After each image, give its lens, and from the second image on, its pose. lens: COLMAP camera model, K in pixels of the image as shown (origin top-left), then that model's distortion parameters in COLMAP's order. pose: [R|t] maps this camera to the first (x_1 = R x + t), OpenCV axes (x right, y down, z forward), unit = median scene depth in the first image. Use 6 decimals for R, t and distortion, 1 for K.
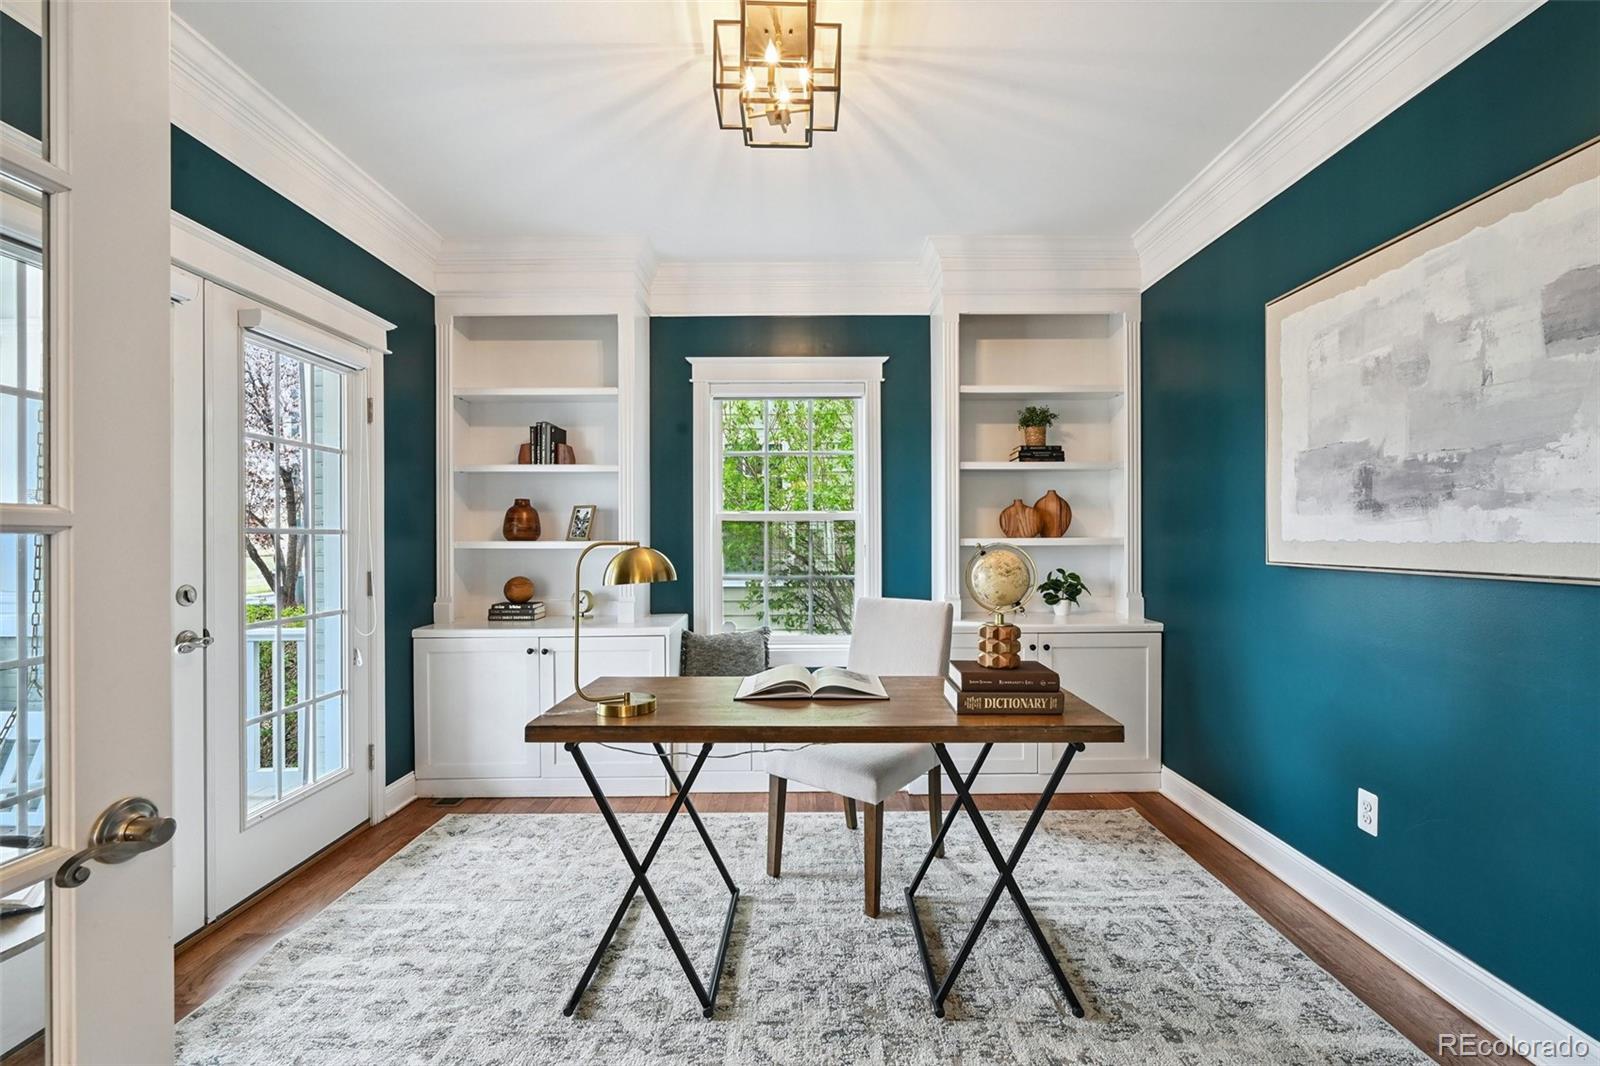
lens RADIAL K [[659.3, 0, 805.1], [0, 659.3, 536.6], [0, 0, 1]] dist [-0.001942, 0.000668]
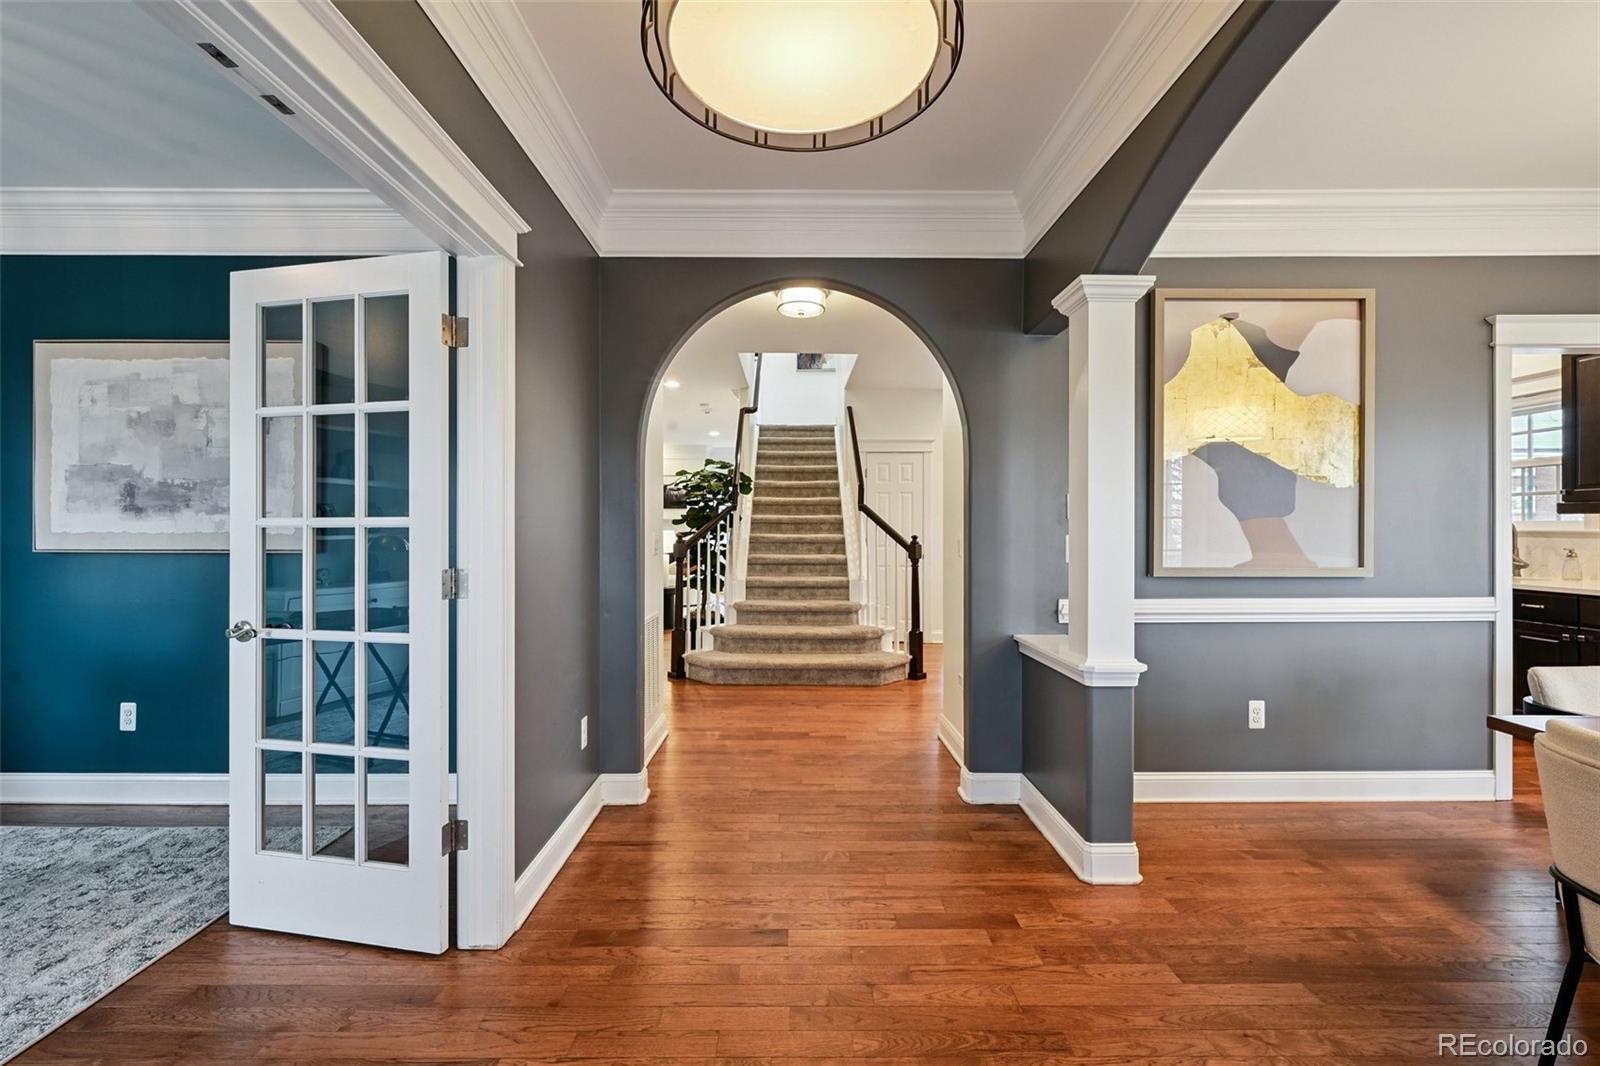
lens RADIAL K [[659.3, 0, 805.1], [0, 659.3, 536.6], [0, 0, 1]] dist [-0.001942, 0.000668]
pose [[-0.014886, 0.001826, 0.999888, -0.667303], [-0.000803, 0.999998, -0.001838, 0.017670], [-0.999889, -0.000830, -0.014885, -0.511652]]
